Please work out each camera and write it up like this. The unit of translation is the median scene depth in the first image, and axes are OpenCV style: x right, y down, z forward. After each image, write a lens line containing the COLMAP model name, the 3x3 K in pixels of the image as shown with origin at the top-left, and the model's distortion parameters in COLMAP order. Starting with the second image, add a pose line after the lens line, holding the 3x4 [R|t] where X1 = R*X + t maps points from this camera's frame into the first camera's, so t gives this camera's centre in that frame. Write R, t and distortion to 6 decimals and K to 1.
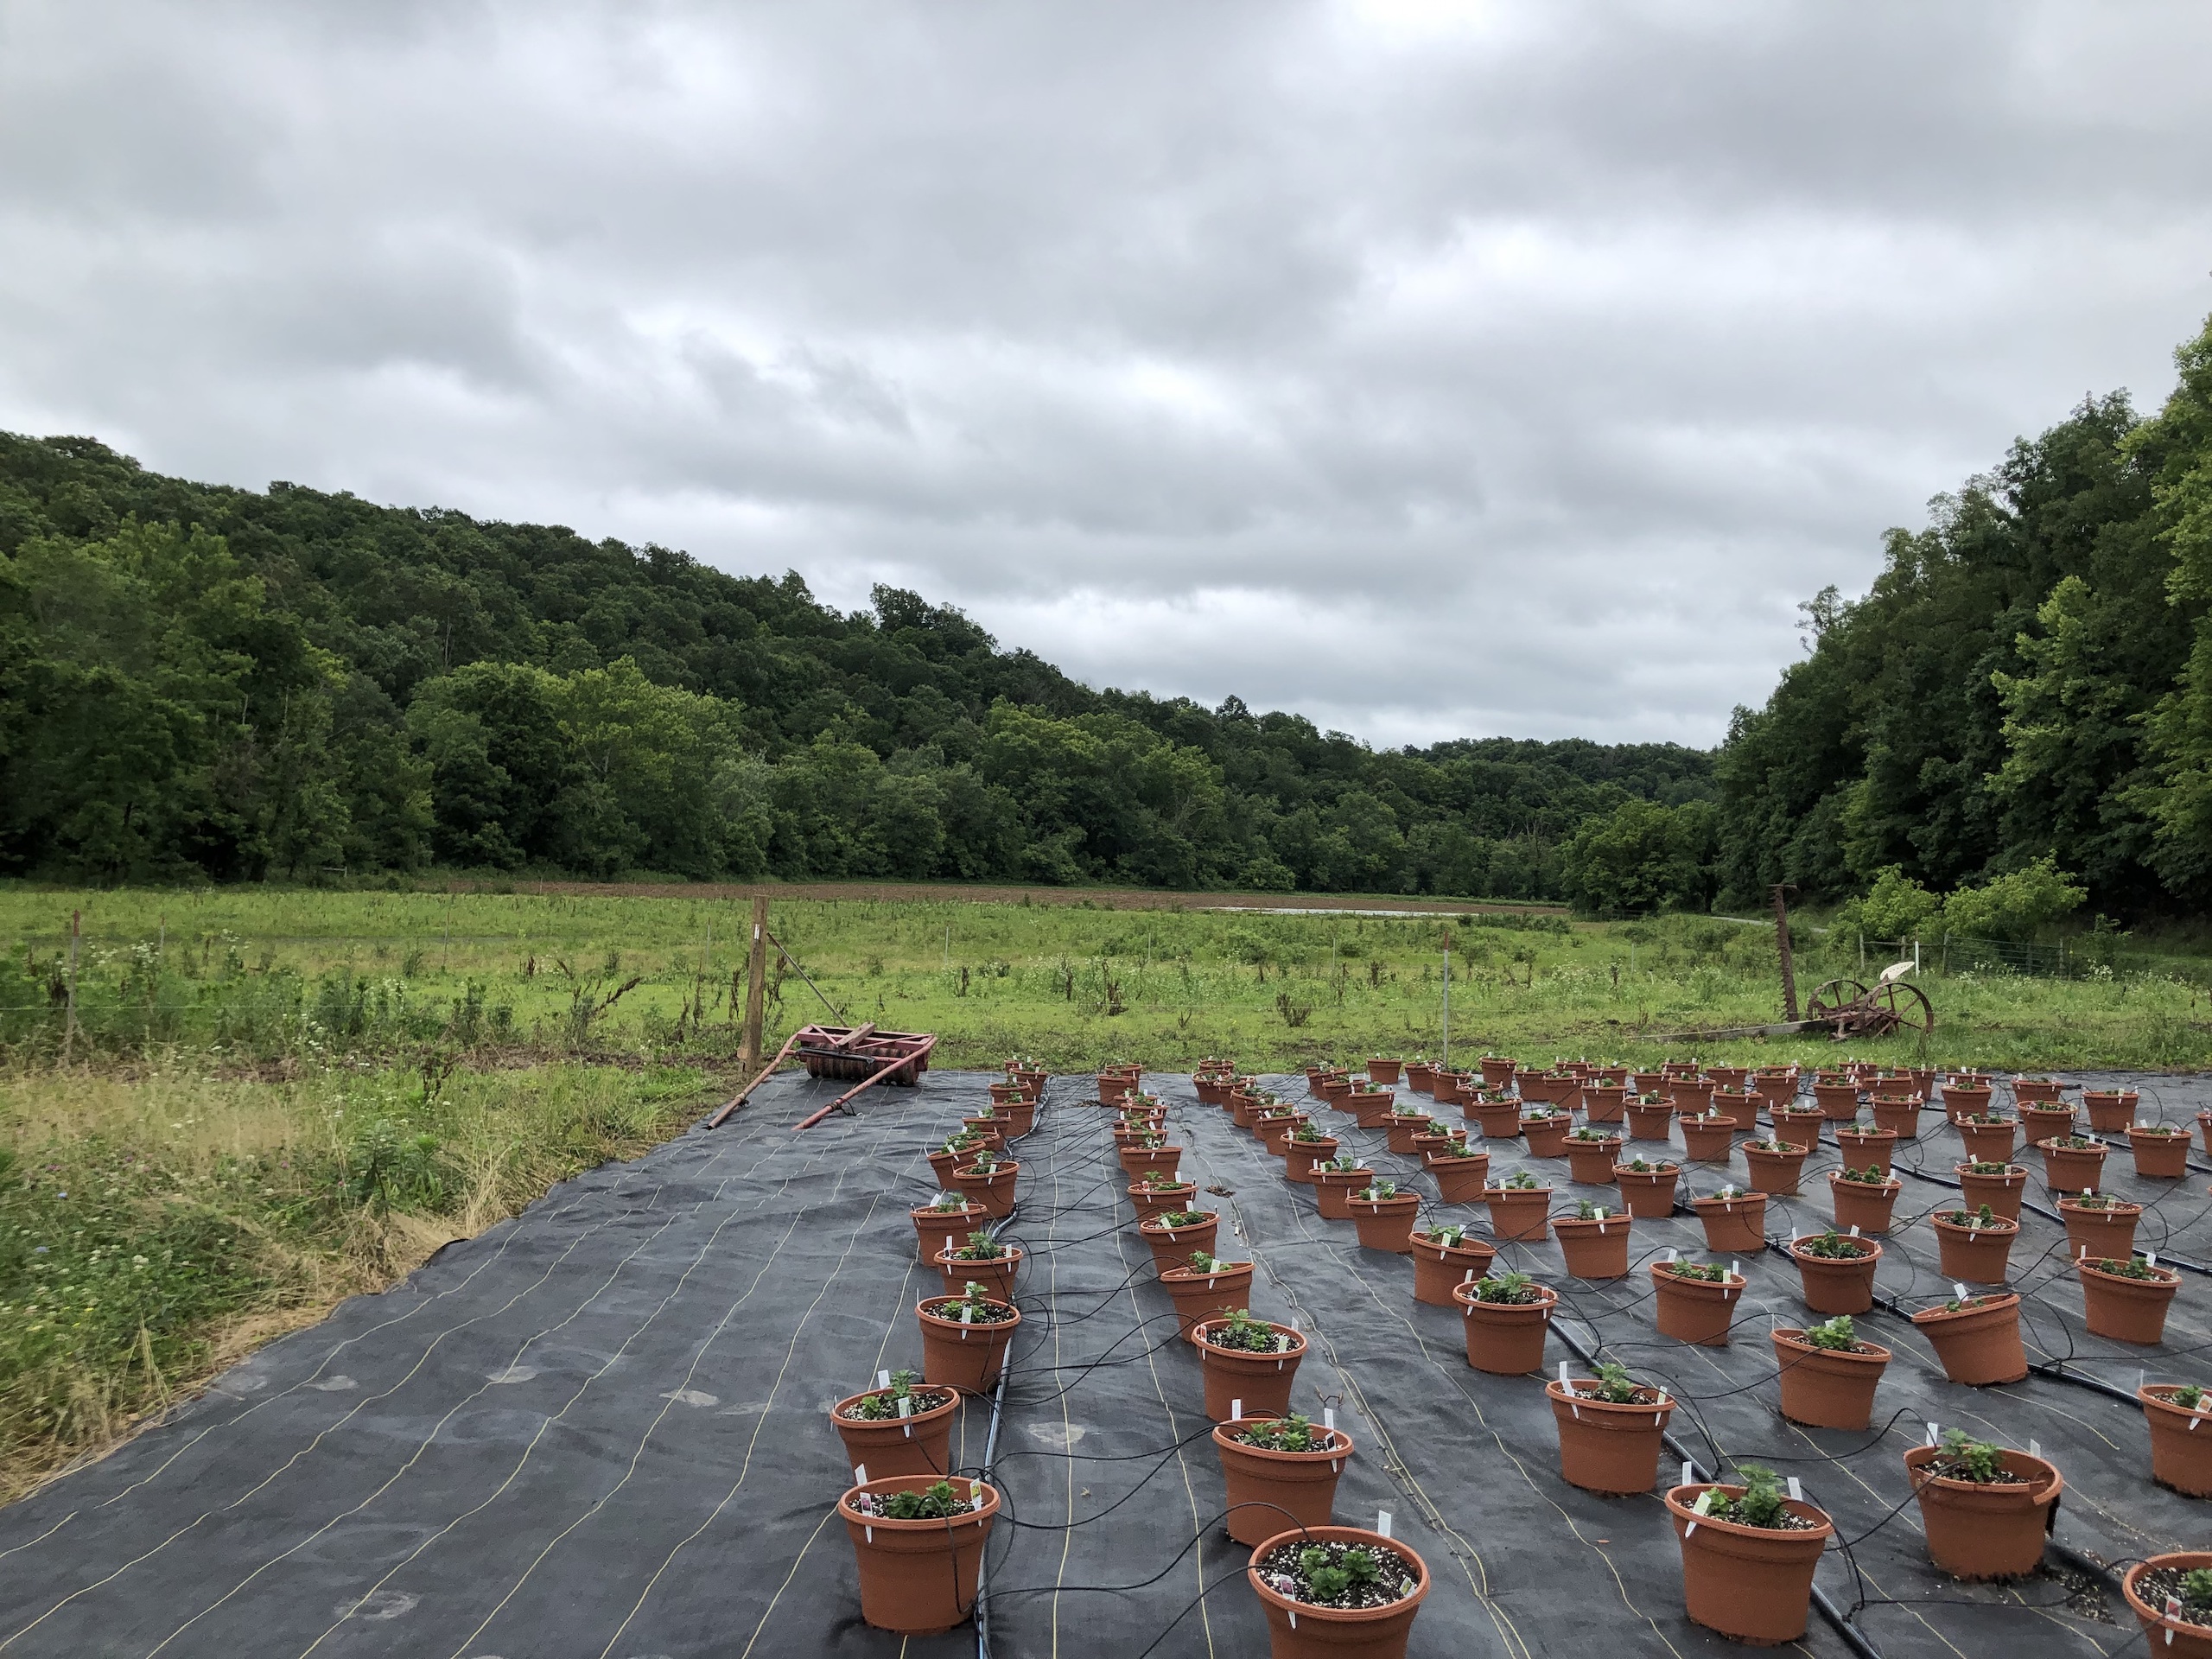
lens RADIAL K [[1801.9, 0, 1145.9], [0, 1801.9, 832.3], [0, 0, 1]] dist [0.031238, -0.050528]
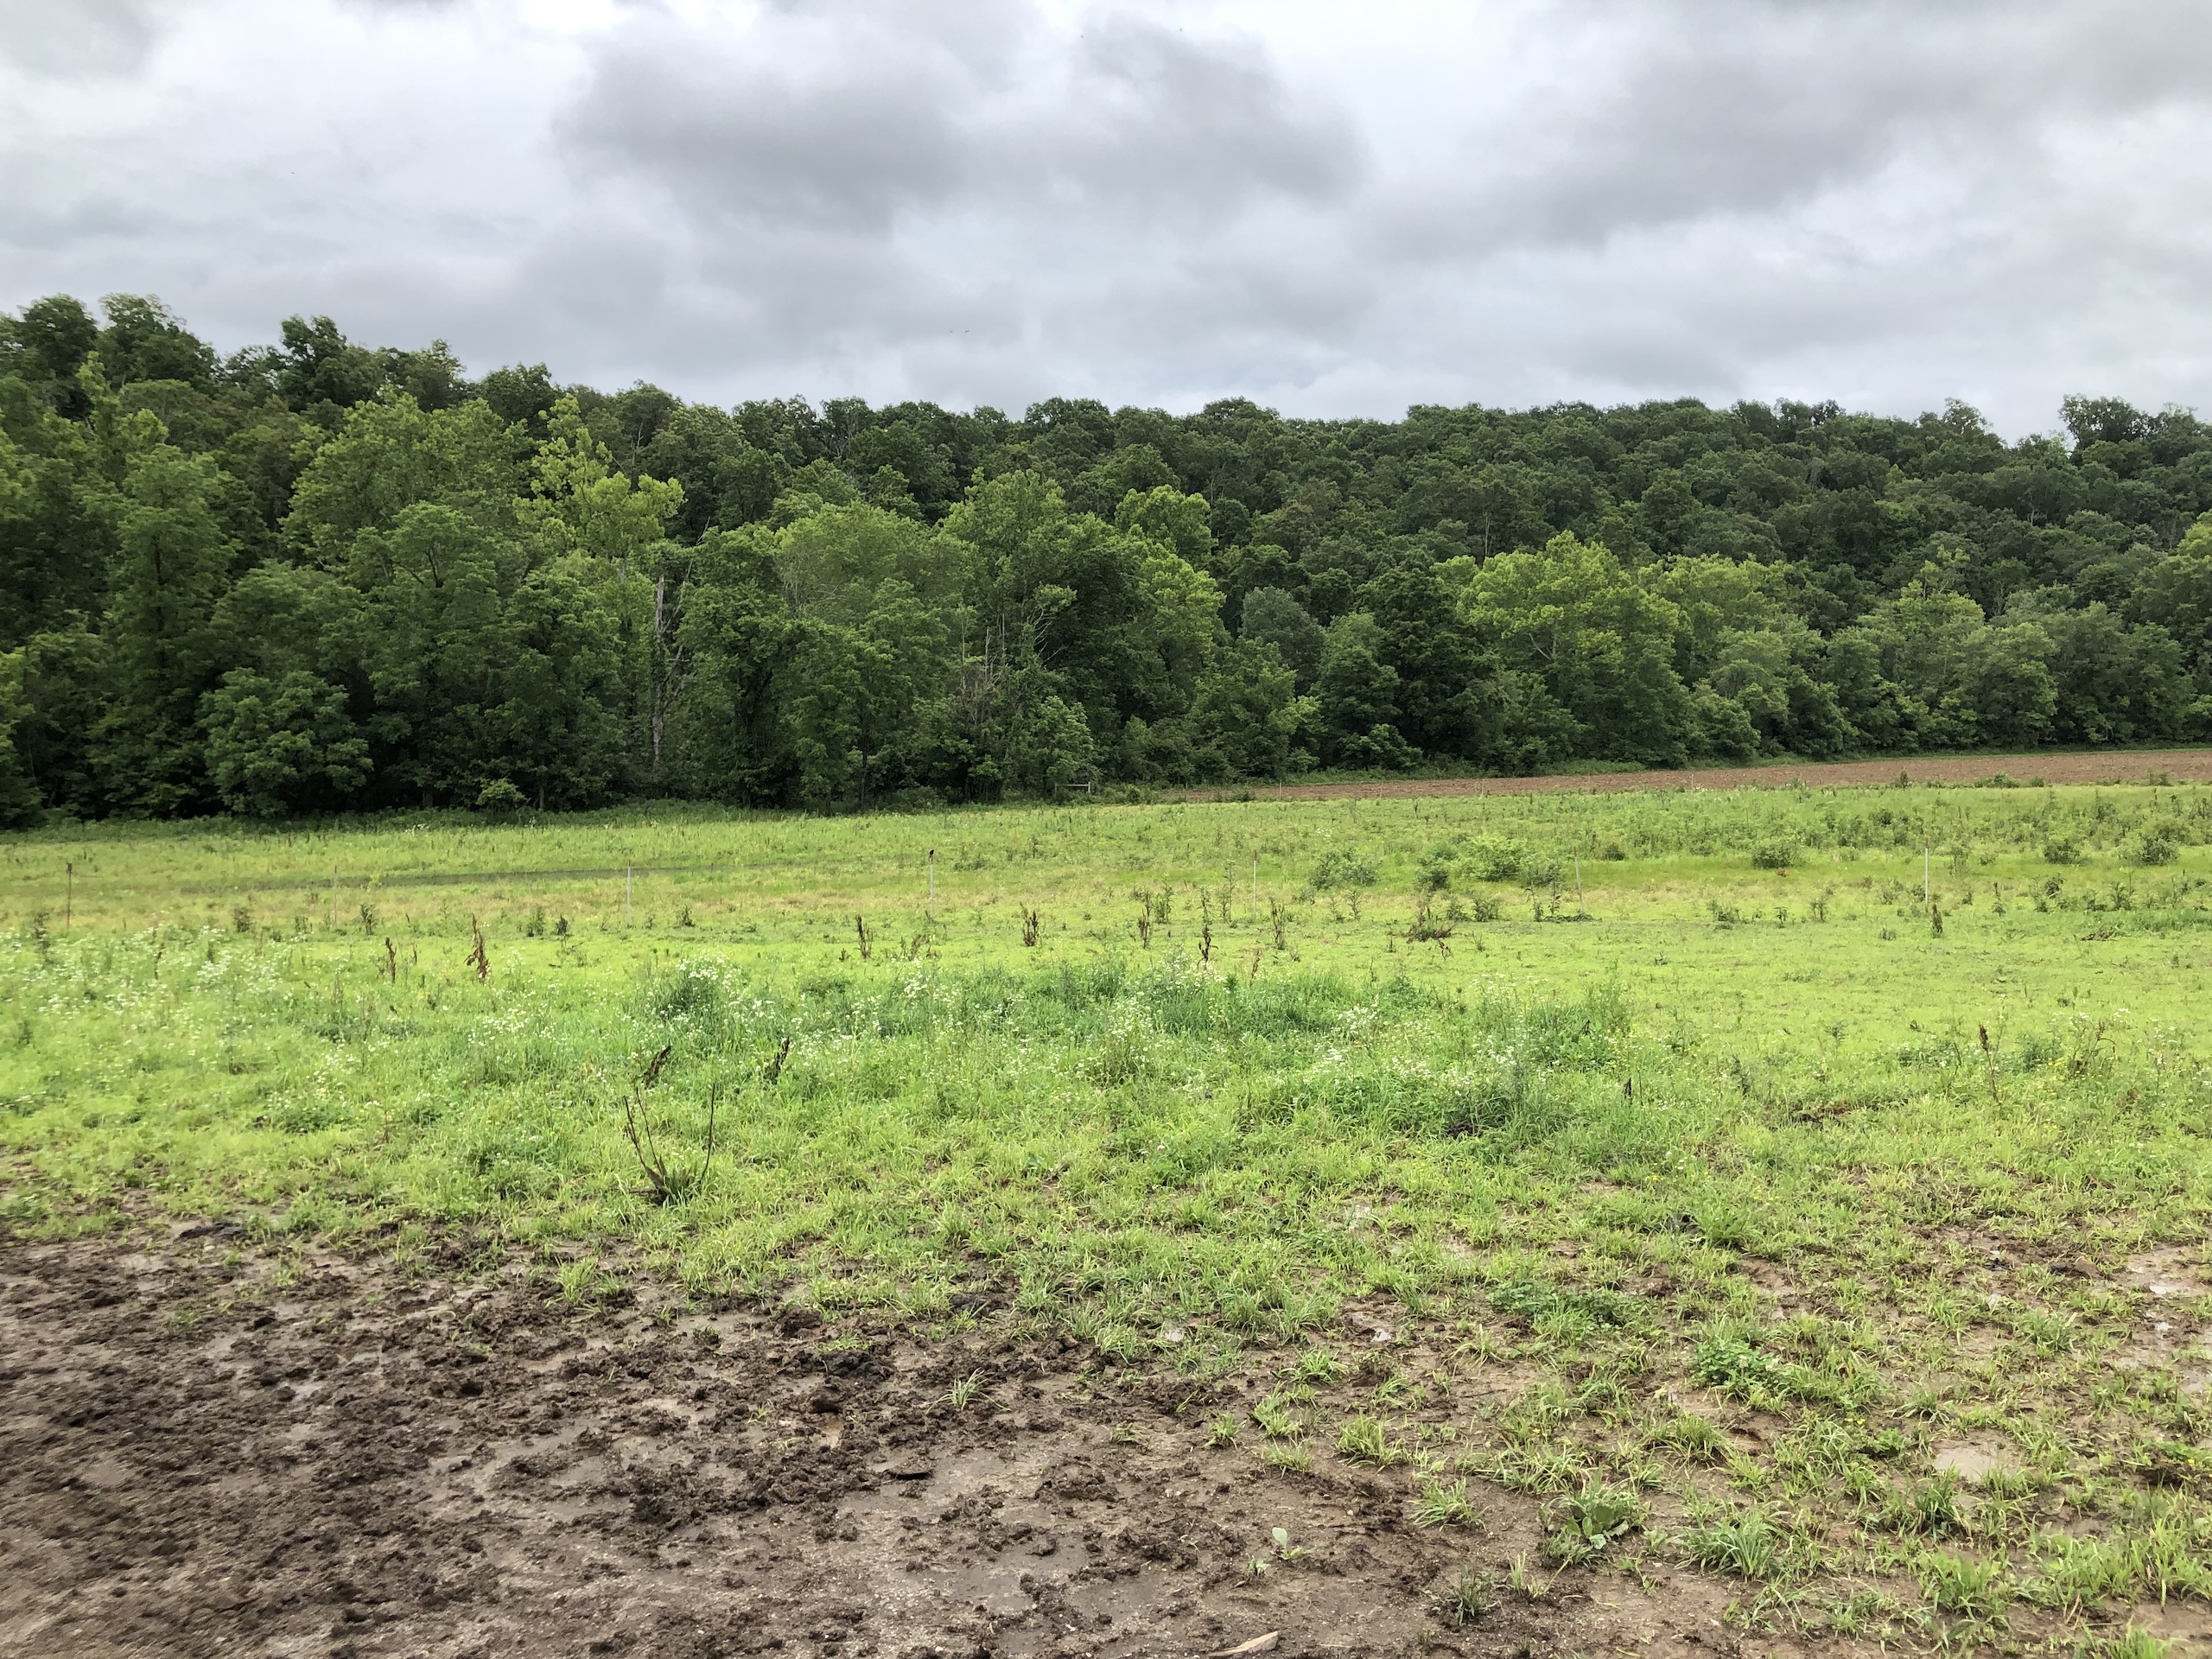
lens RADIAL K [[1832.8, 0, 1093.5], [0, 1832.8, 804.9], [0, 0, 1]] dist [0.017062, -0.004100]
pose [[0.760492, -0.038875, -0.648183, 0.089122], [0.069117, 0.997382, 0.021275, 0.003675], [0.645659, -0.060980, 0.761187, 0.068609]]
